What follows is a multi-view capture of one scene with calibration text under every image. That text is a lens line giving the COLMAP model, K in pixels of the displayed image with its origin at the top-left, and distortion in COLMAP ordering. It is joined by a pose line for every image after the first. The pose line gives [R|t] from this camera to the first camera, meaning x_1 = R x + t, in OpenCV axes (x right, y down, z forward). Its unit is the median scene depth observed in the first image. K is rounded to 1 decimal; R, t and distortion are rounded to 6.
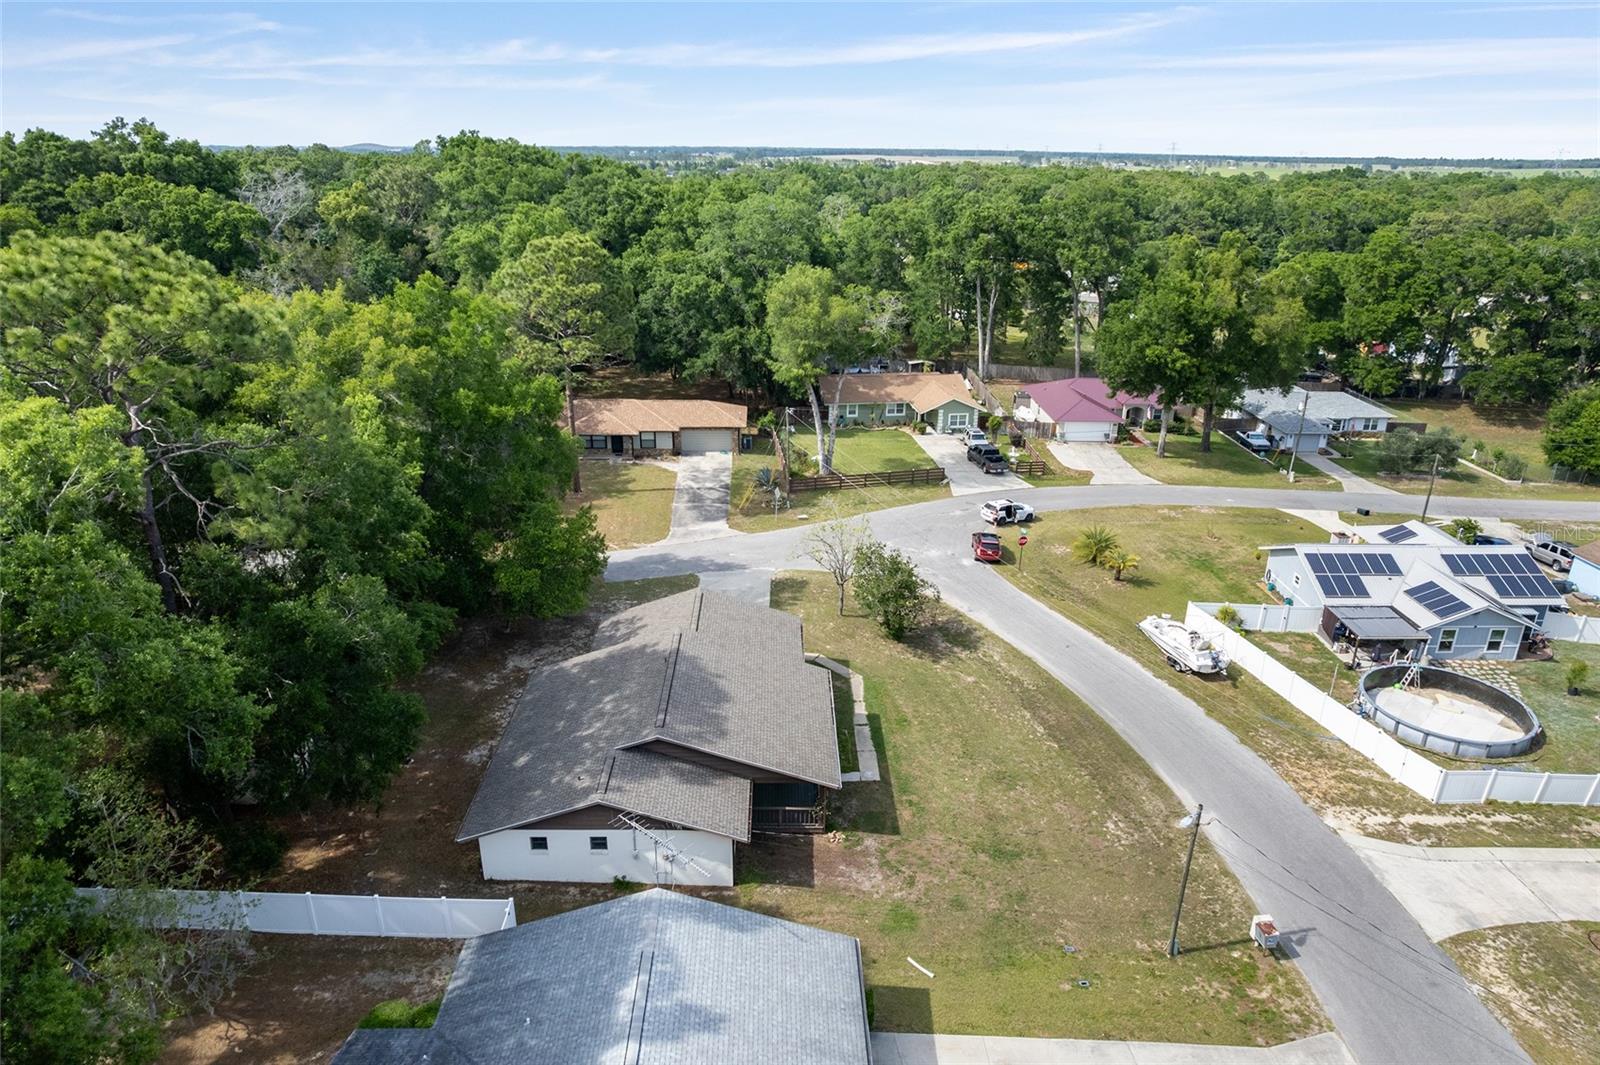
lens RADIAL K [[1025.1, 0, 800.0], [0, 1025.1, 532.5], [0, 0, 1]] dist [-0.082680, 0.075793]
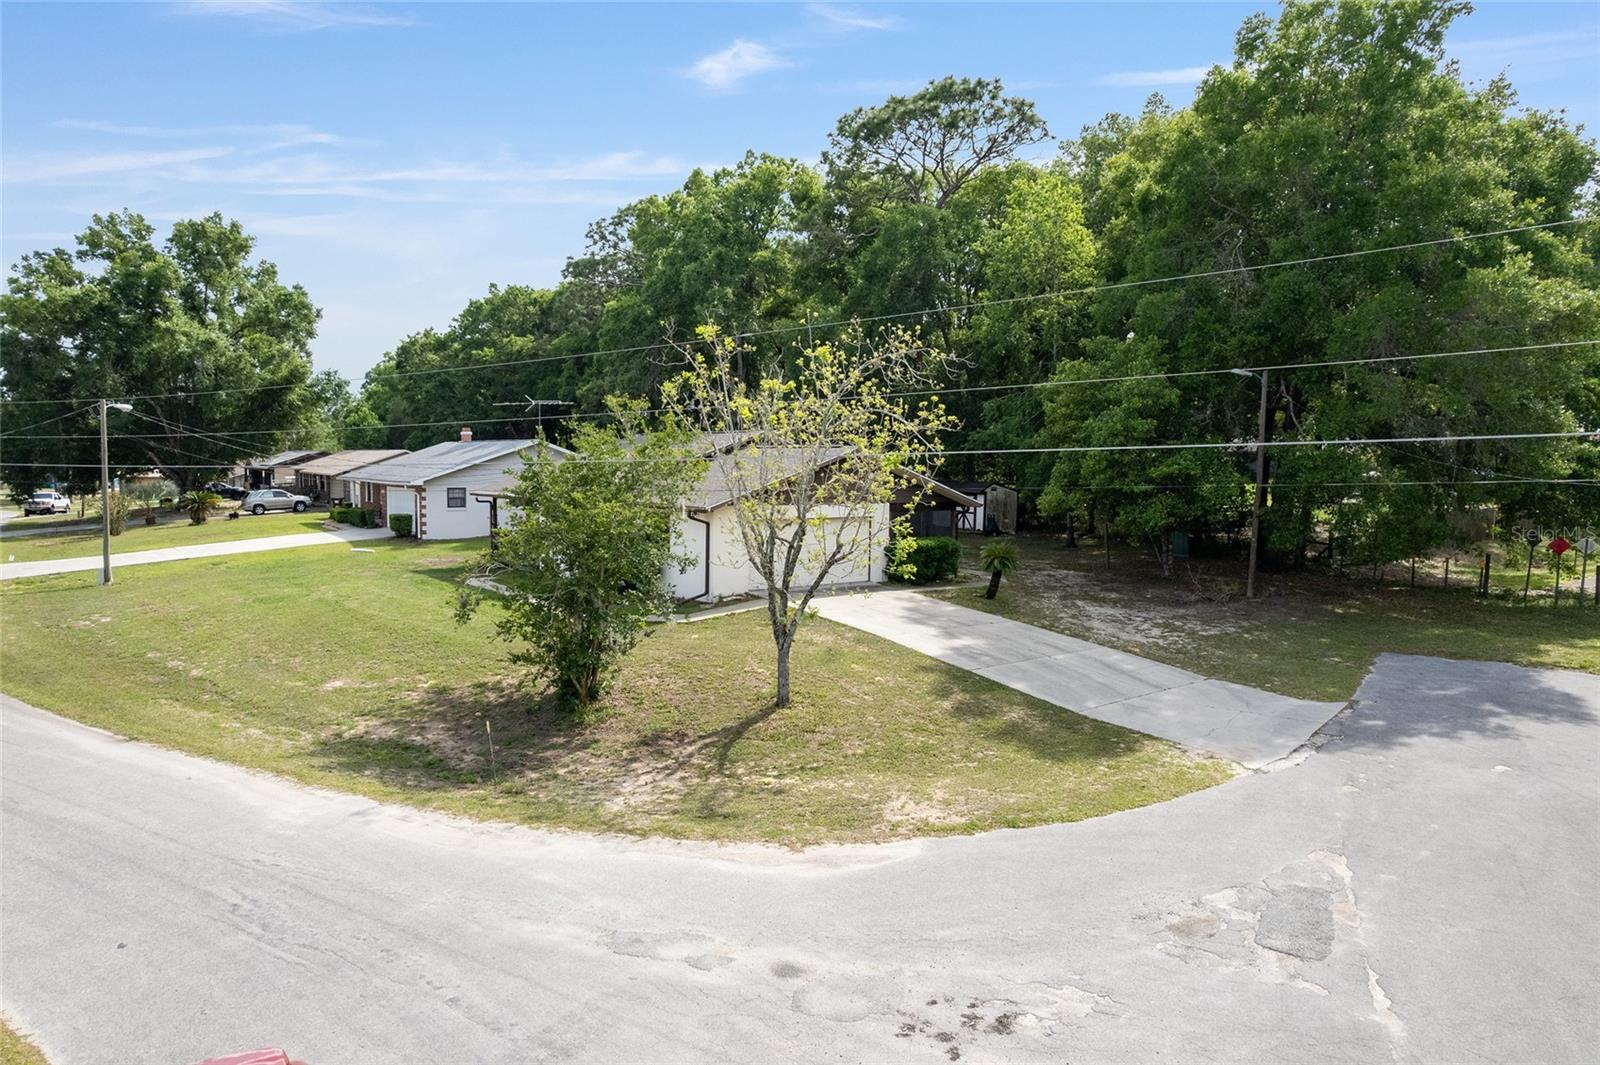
lens RADIAL K [[1025.1, 0, 800.0], [0, 1025.1, 532.5], [0, 0, 1]] dist [-0.082680, 0.075793]
pose [[-0.819121, 0.021084, -0.573234, 0.270881], [-0.223574, 0.908560, 0.352893, -0.100562], [0.528257, 0.417222, -0.739506, 1.520848]]
